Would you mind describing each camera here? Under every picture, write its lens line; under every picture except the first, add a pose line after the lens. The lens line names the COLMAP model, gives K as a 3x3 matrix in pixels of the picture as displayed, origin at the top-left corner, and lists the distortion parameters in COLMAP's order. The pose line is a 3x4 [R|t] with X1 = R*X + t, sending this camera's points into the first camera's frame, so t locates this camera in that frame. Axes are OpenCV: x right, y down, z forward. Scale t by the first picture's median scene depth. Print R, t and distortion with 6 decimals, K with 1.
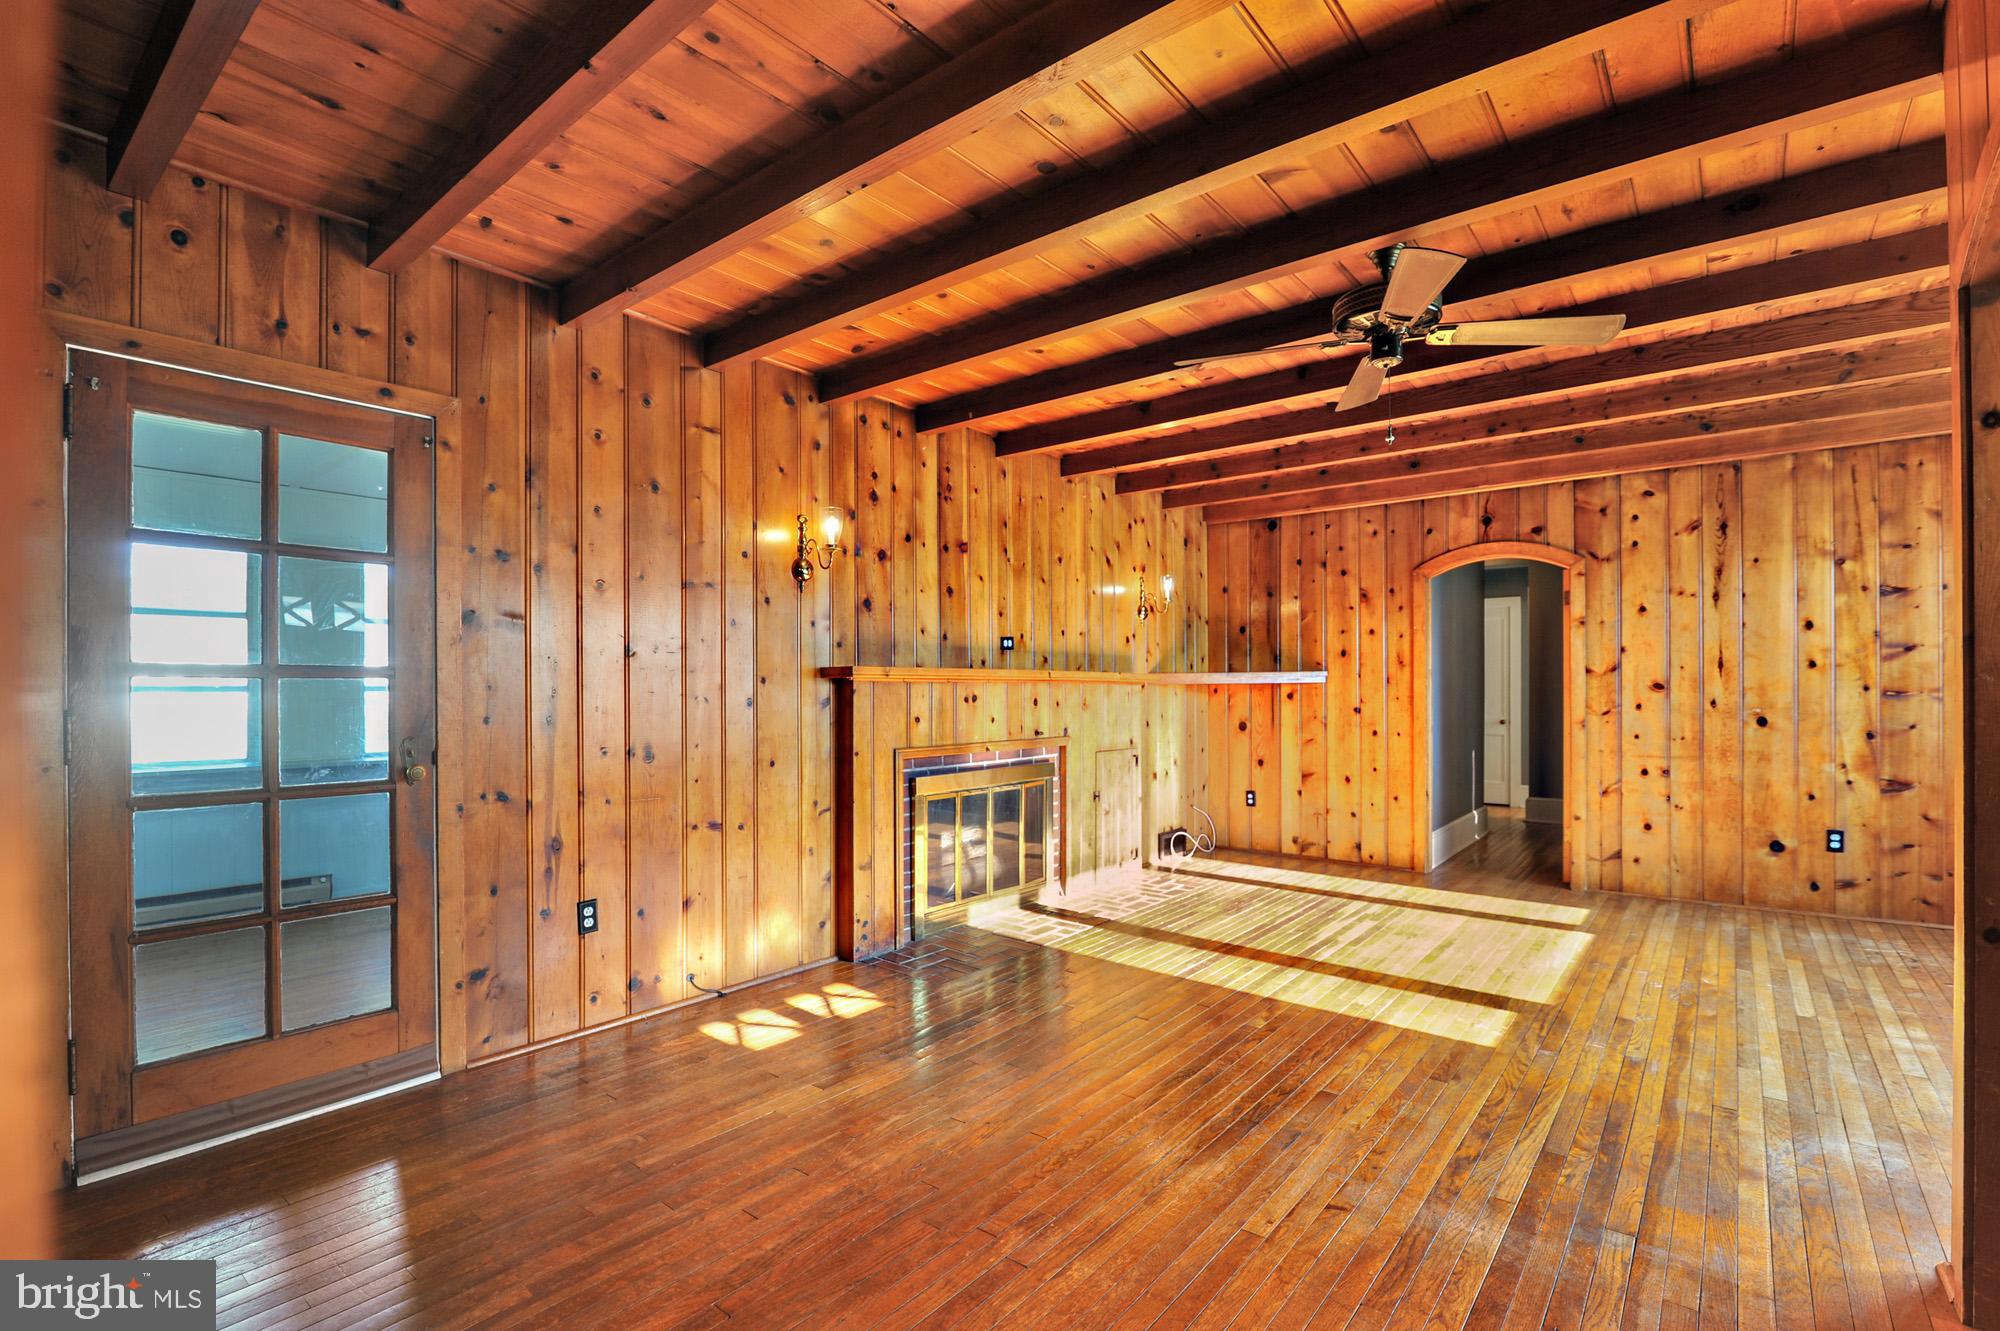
lens RADIAL K [[914.2, 0, 954.3], [0, 914.2, 692.1], [0, 0, 1]] dist [0.003332, 0.001622]
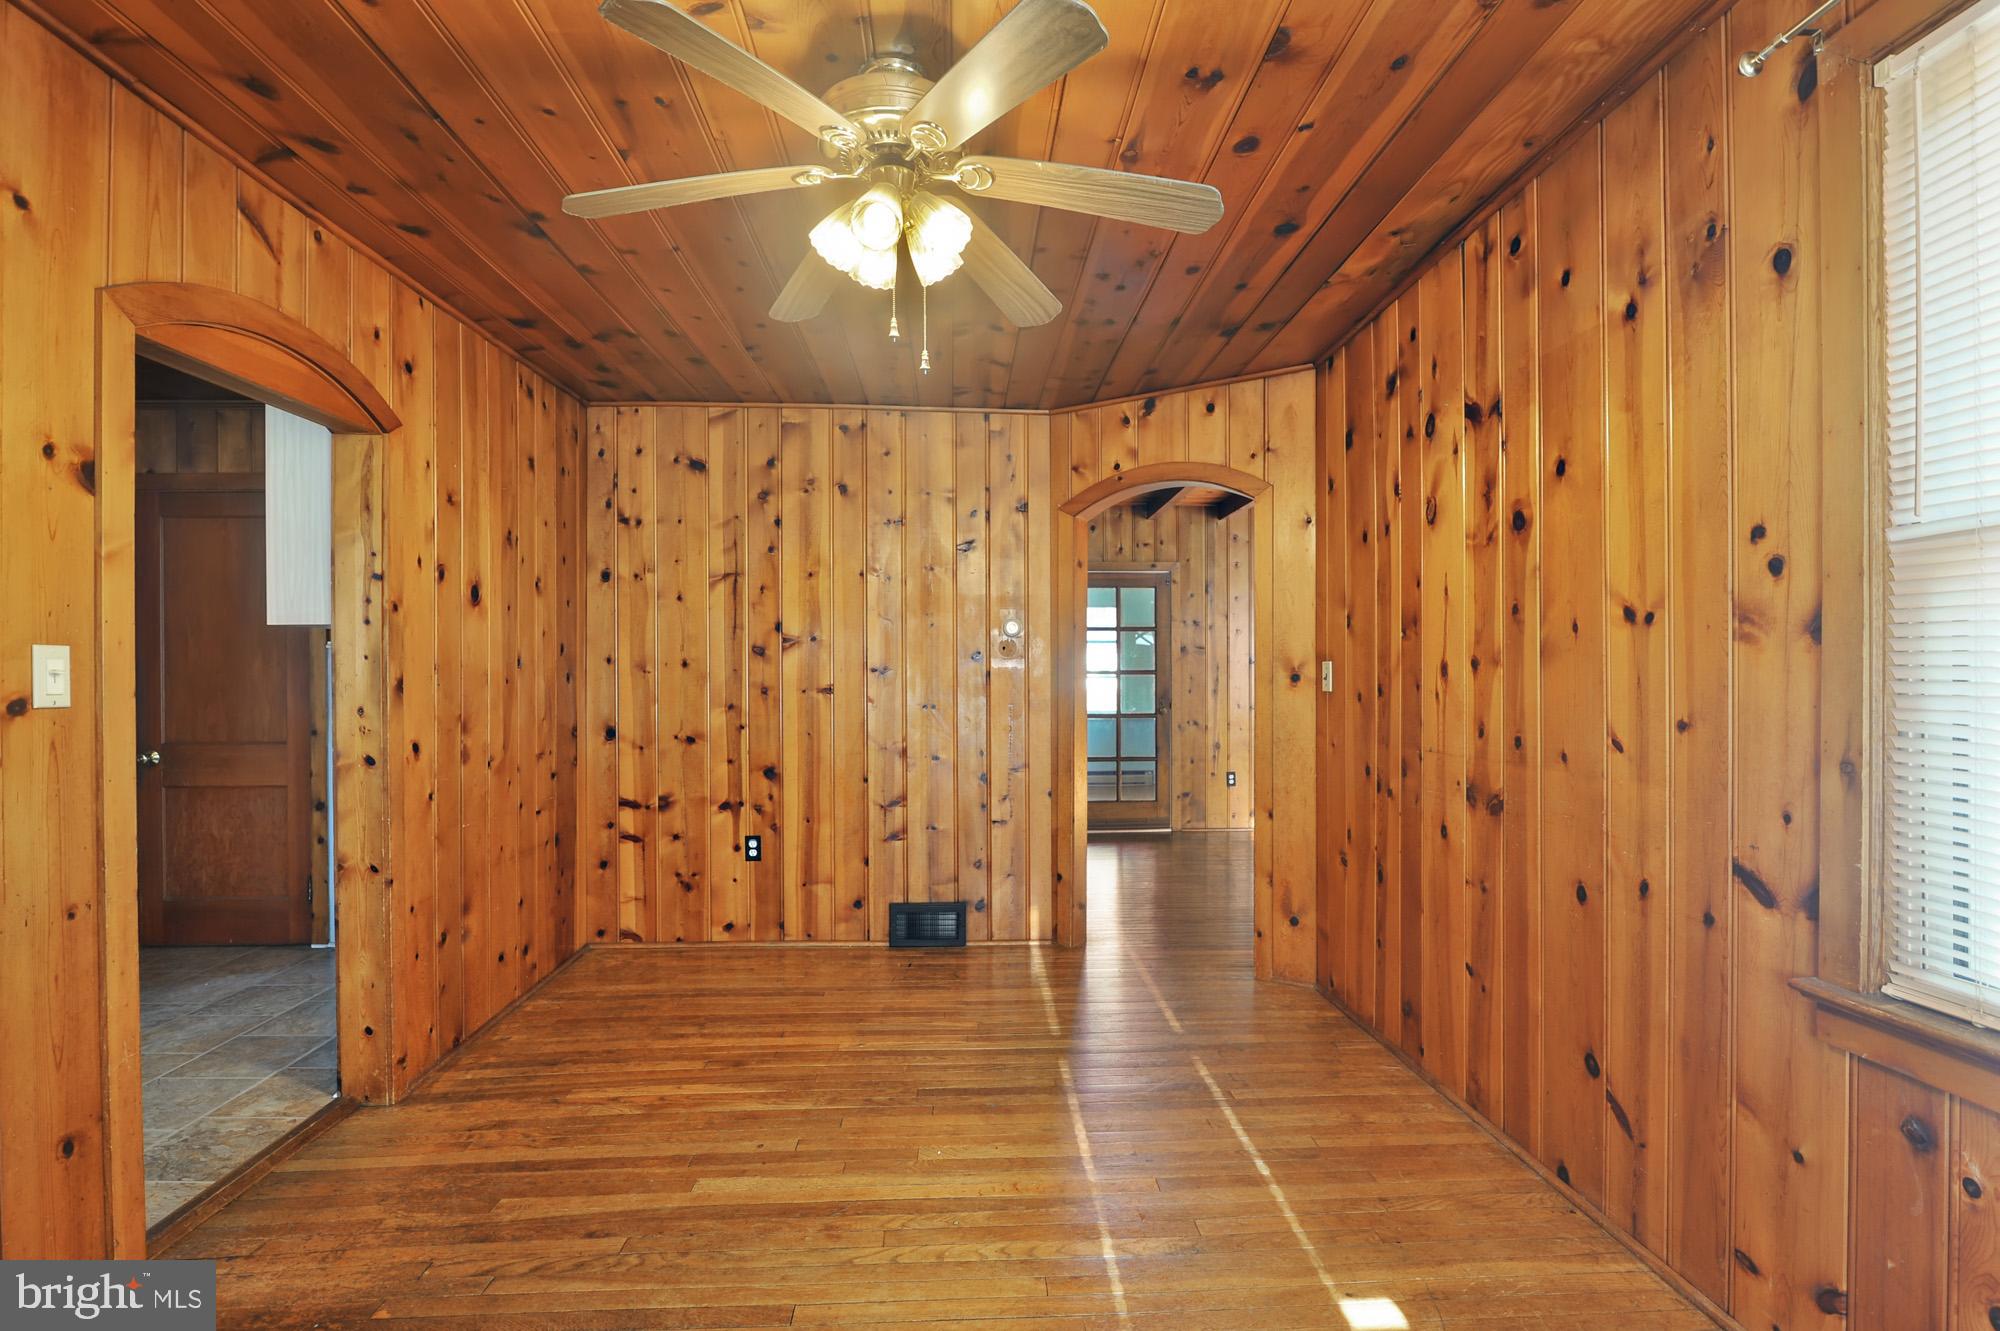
lens RADIAL K [[914.2, 0, 998.2], [0, 914.2, 675.9], [0, 0, 1]] dist [0.003332, 0.001622]
pose [[0.690109, -0.004068, -0.723694, 0.909988], [0.002740, 0.999992, -0.003008, -0.005196], [0.723700, 0.000093, 0.690114, -1.061764]]
